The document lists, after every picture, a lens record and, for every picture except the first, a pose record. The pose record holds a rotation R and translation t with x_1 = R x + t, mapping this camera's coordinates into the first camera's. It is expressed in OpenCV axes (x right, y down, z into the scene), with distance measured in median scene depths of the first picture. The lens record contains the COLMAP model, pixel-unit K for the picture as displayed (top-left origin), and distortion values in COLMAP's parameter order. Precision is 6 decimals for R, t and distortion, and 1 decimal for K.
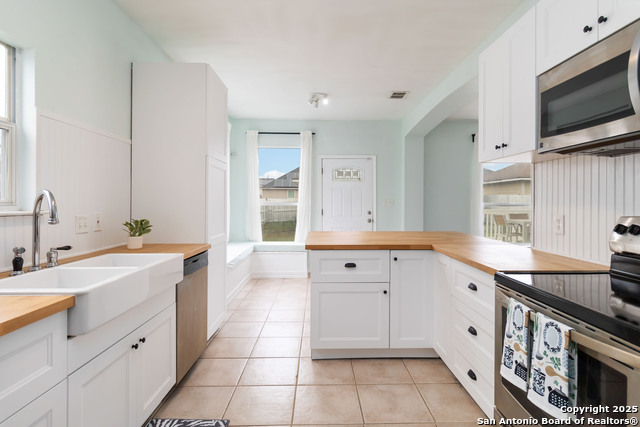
lens RADIAL K [[333.3, 0, 320.6], [0, 333.3, 200.2], [0, 0, 1]] dist [0.001063, 0.000097]
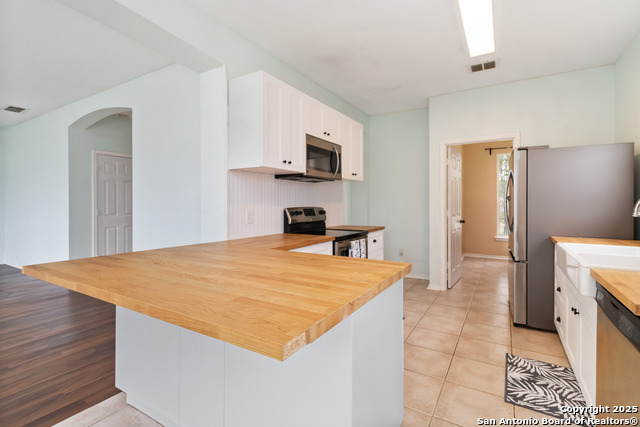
lens RADIAL K [[301.7, 0, 320.9], [0, 301.7, 204.7], [0, 0, 1]] dist [0.000878, 0.000498]
pose [[-0.849013, -0.004675, 0.528352, -0.218957], [-0.002775, 0.999987, 0.004388, 0.010587], [-0.528365, 0.002259, -0.849014, 1.677741]]
